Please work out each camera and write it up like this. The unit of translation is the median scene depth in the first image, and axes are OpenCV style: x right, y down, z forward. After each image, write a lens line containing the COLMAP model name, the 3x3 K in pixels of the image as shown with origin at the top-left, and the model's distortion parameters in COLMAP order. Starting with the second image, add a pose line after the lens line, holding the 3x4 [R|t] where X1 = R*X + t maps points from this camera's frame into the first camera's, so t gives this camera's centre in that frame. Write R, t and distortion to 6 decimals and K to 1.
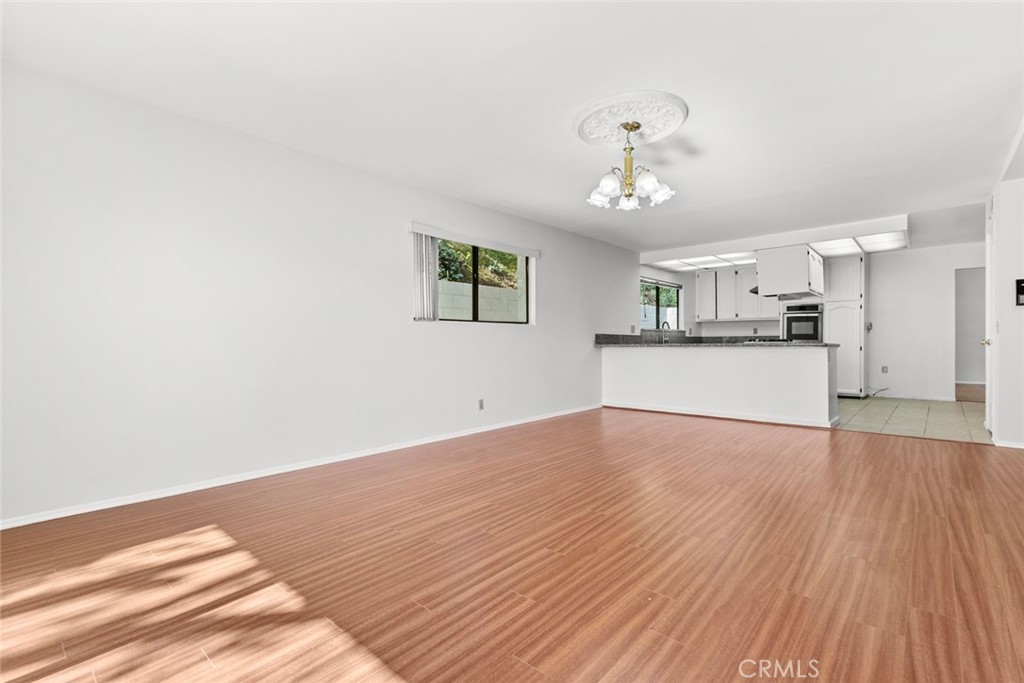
lens RADIAL K [[469.7, 0, 508.1], [0, 469.7, 341.6], [0, 0, 1]] dist [0.003471, 0.000944]
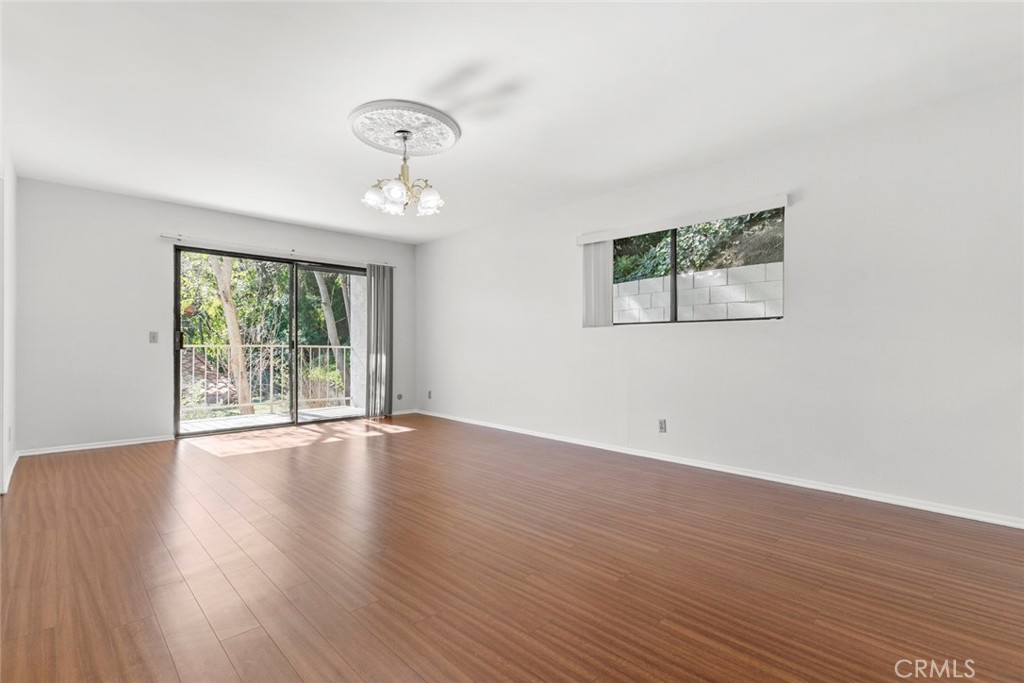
lens RADIAL K [[469.7, 0, 508.7], [0, 469.7, 345.7], [0, 0, 1]] dist [0.003471, 0.000944]
pose [[-0.071539, -0.000524, -0.997438, 0.810653], [0.002364, 0.999997, -0.000695, -0.003527], [0.997435, -0.002408, -0.071537, 0.840408]]
